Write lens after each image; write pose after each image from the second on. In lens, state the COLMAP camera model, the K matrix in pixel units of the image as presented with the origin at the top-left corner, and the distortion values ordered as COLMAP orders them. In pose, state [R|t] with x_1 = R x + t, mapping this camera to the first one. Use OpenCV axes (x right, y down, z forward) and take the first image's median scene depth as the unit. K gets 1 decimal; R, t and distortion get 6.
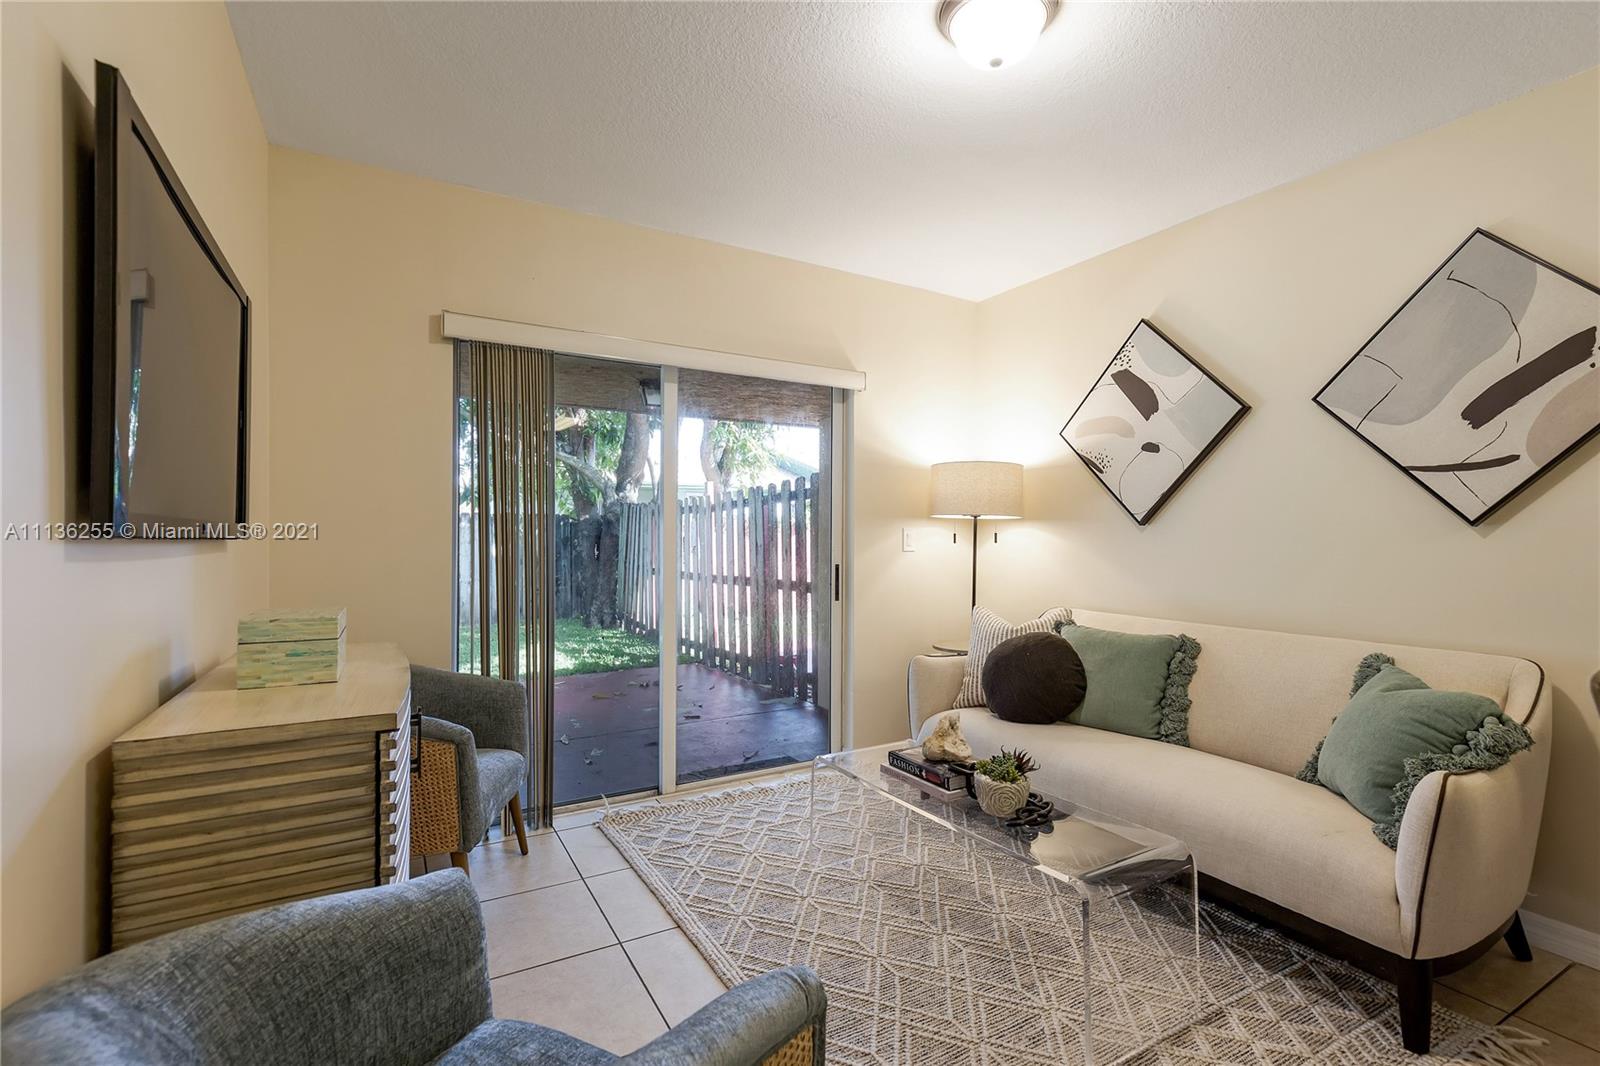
lens RADIAL K [[730.2, 0, 789.7], [0, 730.2, 537.4], [0, 0, 1]] dist [0.011715, -0.003055]
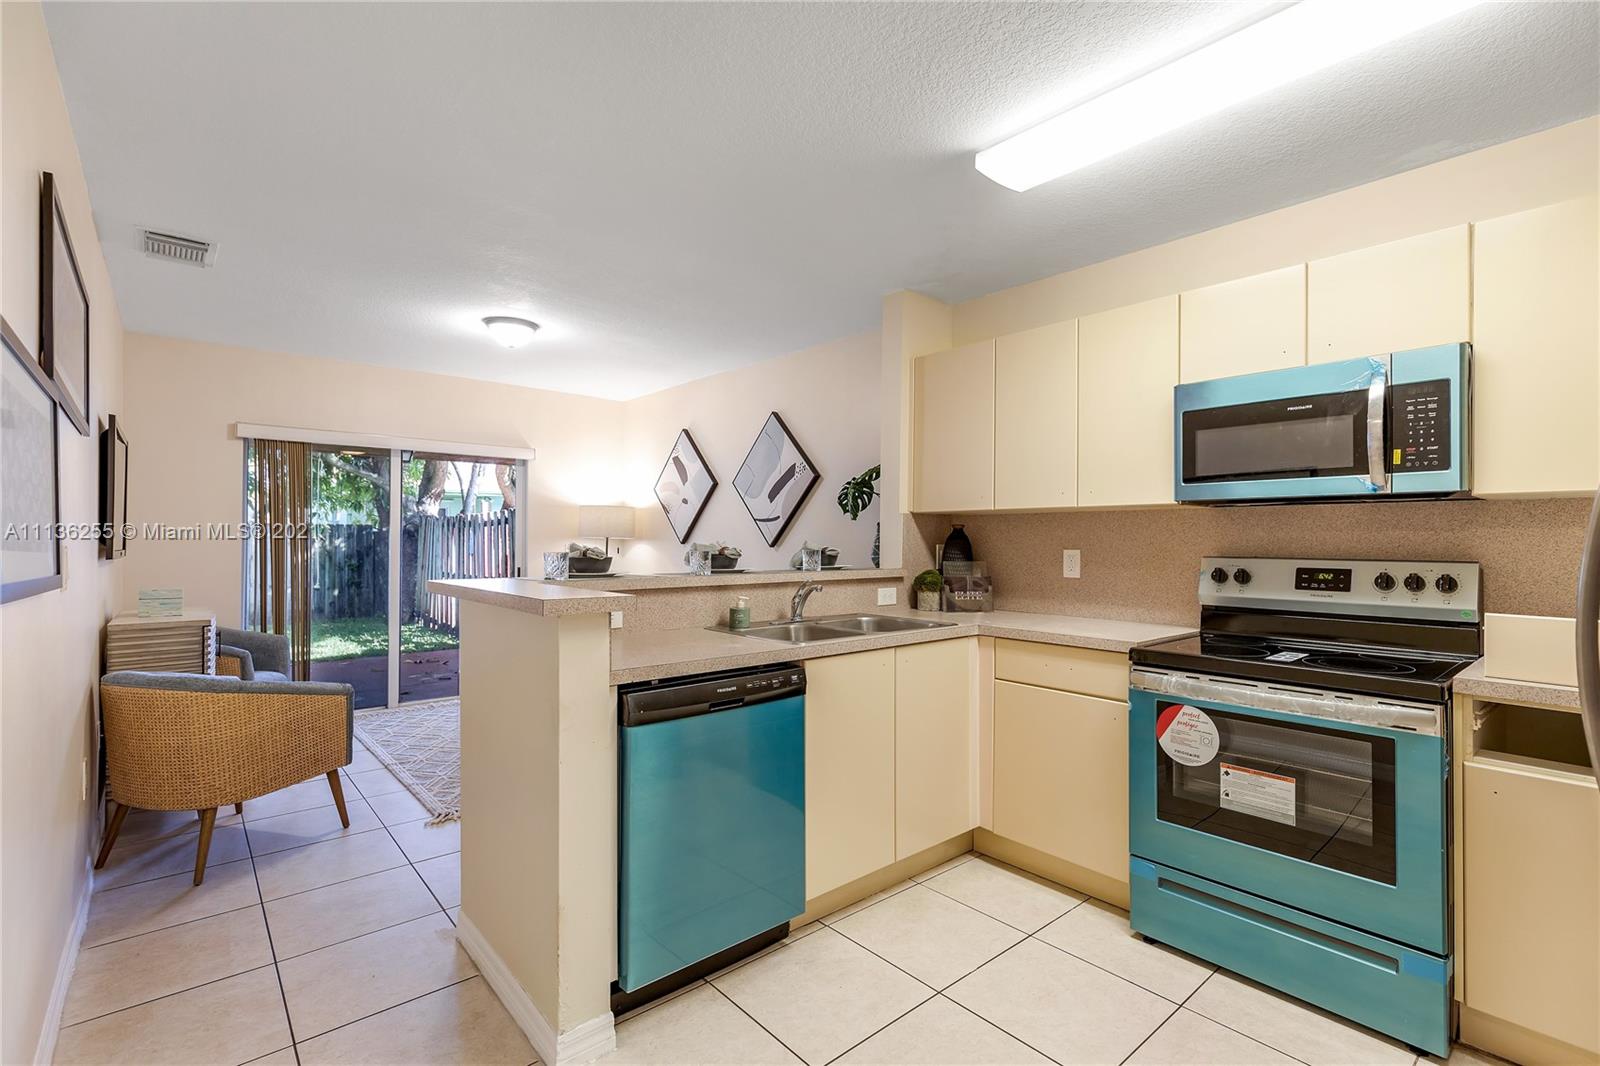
lens RADIAL K [[730.2, 0, 809.2], [0, 730.2, 535.0], [0, 0, 1]] dist [0.011715, -0.003055]
pose [[0.978038, 0.001438, 0.208420, 0.414248], [0.000174, 0.999970, -0.007716, -0.024668], [-0.208425, 0.007582, 0.978009, -0.827552]]
